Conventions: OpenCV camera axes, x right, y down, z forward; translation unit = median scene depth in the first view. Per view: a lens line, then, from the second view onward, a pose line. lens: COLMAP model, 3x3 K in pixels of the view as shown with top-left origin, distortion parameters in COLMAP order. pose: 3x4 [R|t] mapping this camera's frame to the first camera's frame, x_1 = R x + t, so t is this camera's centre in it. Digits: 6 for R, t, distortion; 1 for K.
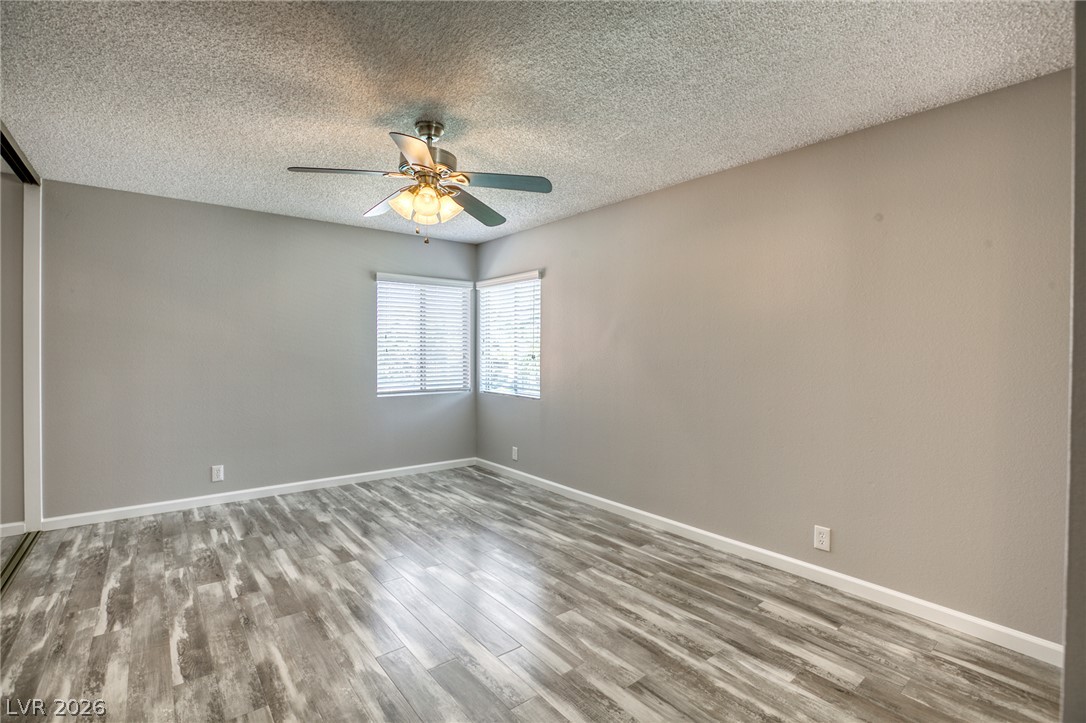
lens RADIAL K [[506.9, 0, 536.4], [0, 506.9, 359.7], [0, 0, 1]] dist [-0.046182, 0.014708]
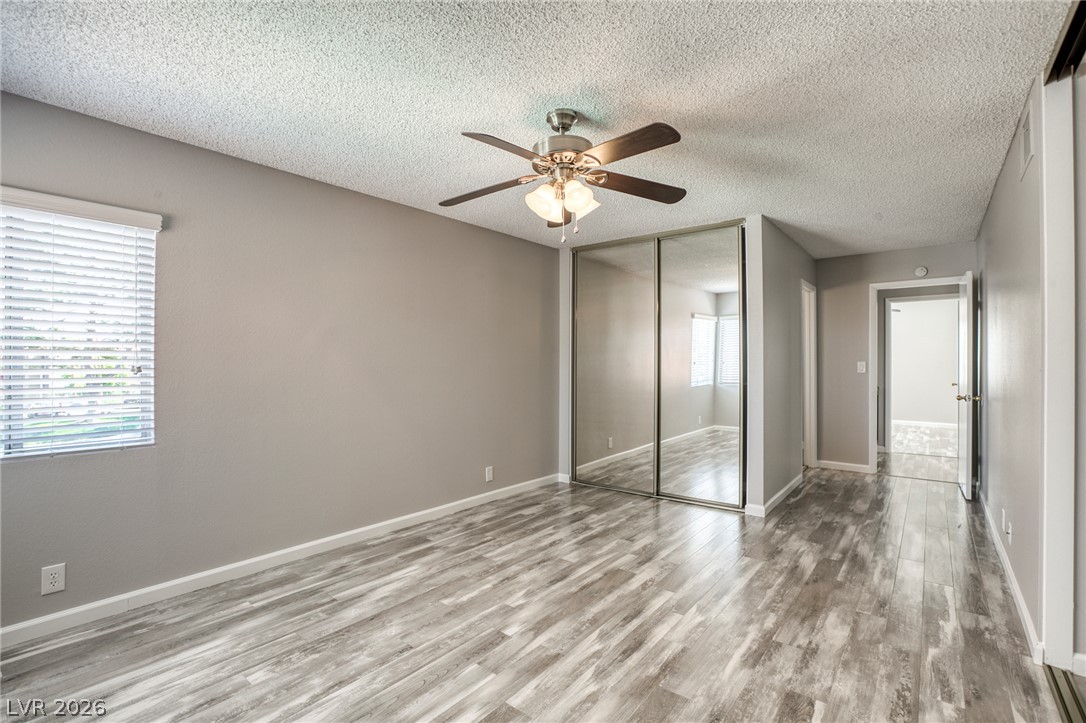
lens RADIAL K [[506.9, 0, 536.4], [0, 506.9, 359.7], [0, 0, 1]] dist [-0.046182, 0.014708]
pose [[-0.238495, -0.002553, 0.971140, -1.076831], [0.009334, 0.999944, 0.004921, -0.025072], [-0.971099, 0.010238, -0.238457, 1.238374]]
